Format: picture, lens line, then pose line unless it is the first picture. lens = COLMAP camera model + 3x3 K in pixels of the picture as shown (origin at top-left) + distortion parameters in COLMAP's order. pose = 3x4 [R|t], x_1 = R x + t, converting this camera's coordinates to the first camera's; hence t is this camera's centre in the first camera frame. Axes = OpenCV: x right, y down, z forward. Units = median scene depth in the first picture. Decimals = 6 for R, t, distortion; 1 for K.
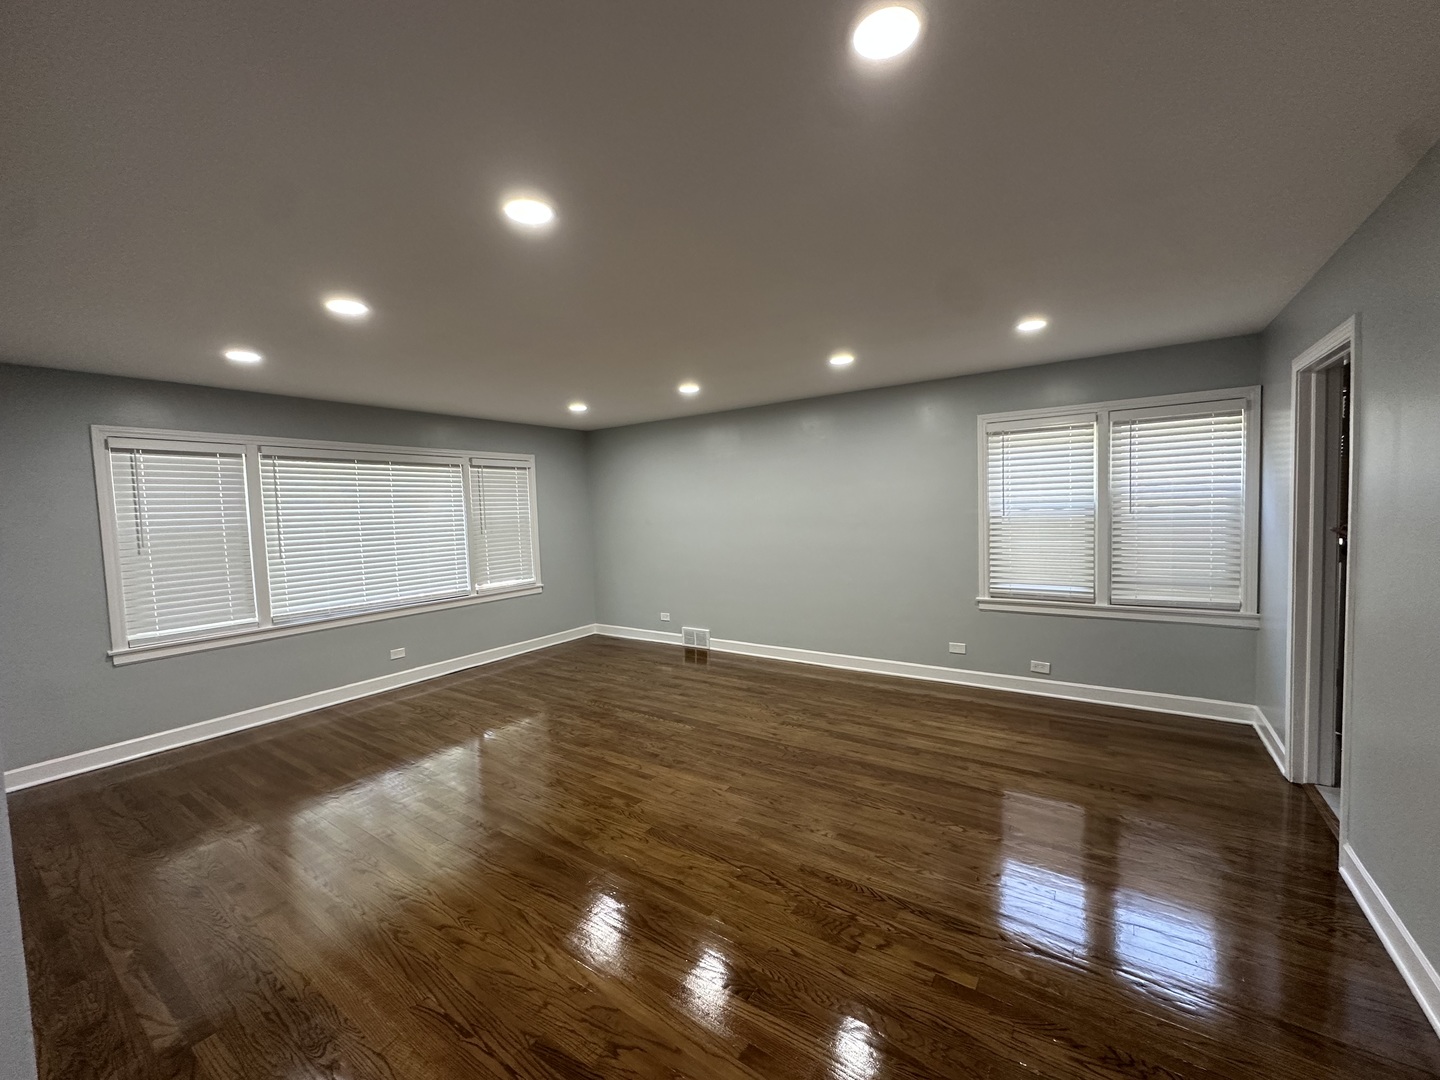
lens RADIAL K [[574.9, 0, 719.4], [0, 574.9, 539.4], [0, 0, 1]] dist [-0.005163, 0.000675]
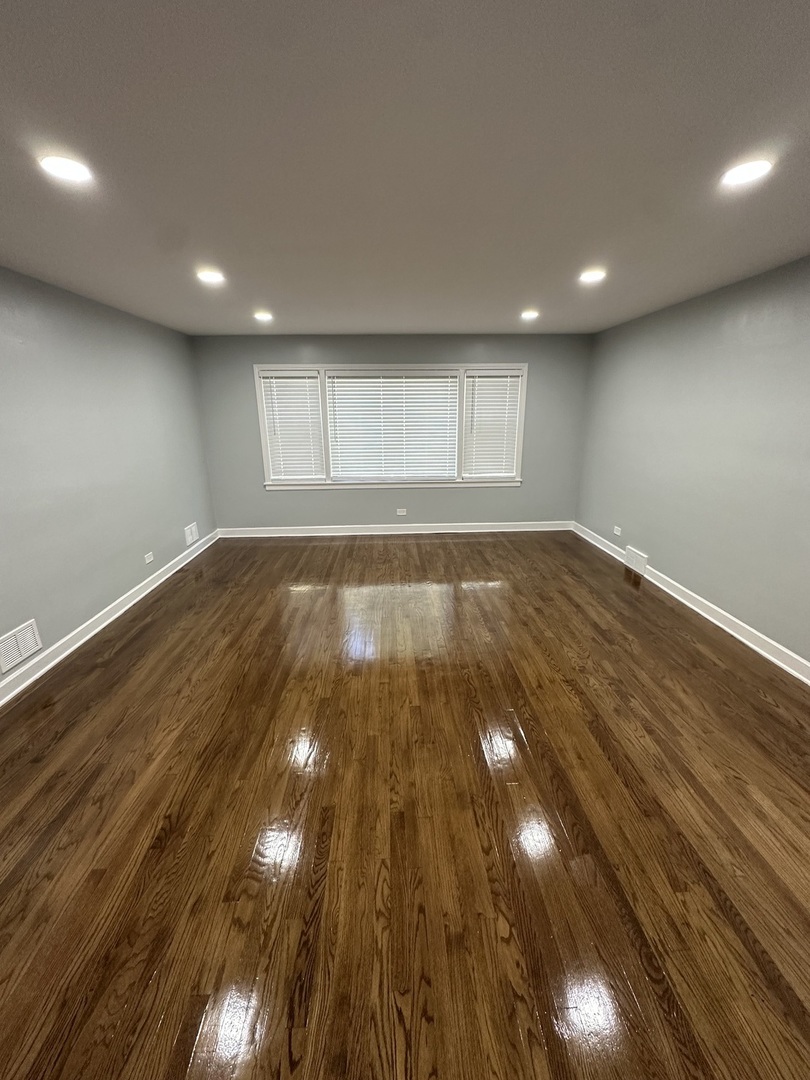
lens RADIAL K [[431.2, 0, 404.7], [0, 431.2, 539.6], [0, 0, 1]] dist [-0.005163, 0.000675]
pose [[0.598979, 0.258710, -0.757821, 0.374791], [-0.055717, 0.957543, 0.282855, -0.061107], [0.798824, -0.127201, 0.587963, 0.393711]]
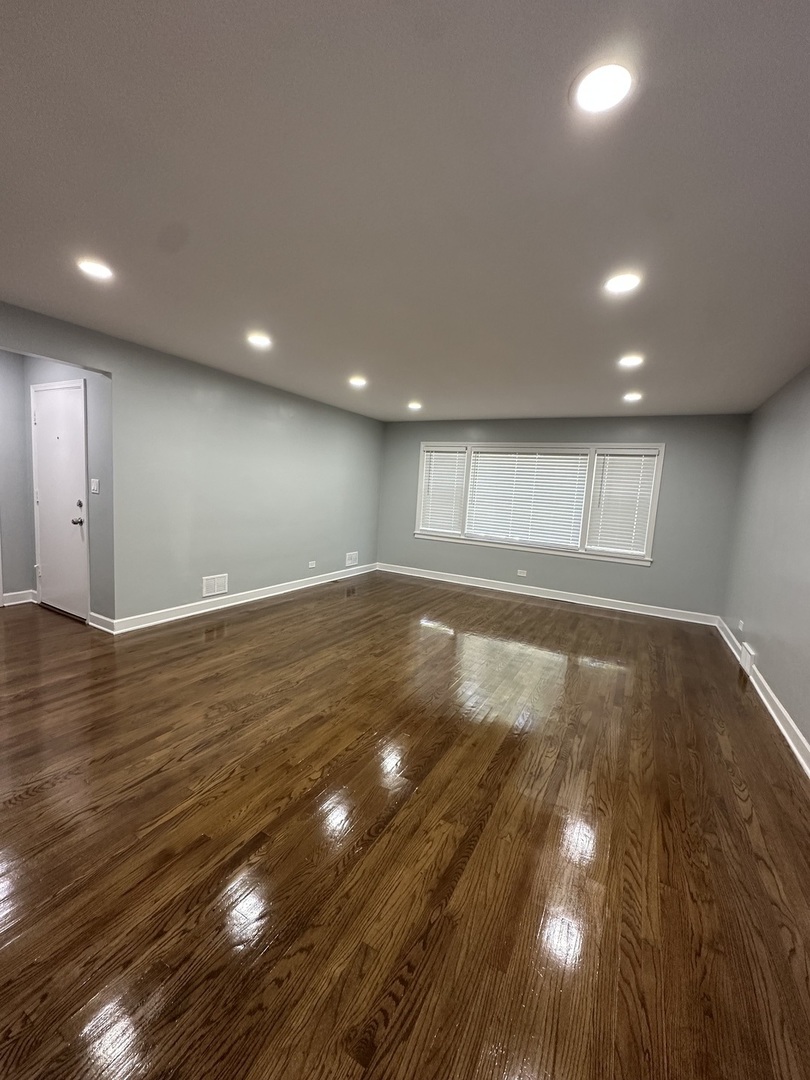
lens RADIAL K [[431.2, 0, 404.7], [0, 431.2, 539.6], [0, 0, 1]] dist [-0.005163, 0.000675]
pose [[0.096690, 0.154263, -0.983287, 0.687886], [-0.120744, 0.982438, 0.142257, -0.031304], [0.987963, 0.104971, 0.113618, 0.621247]]
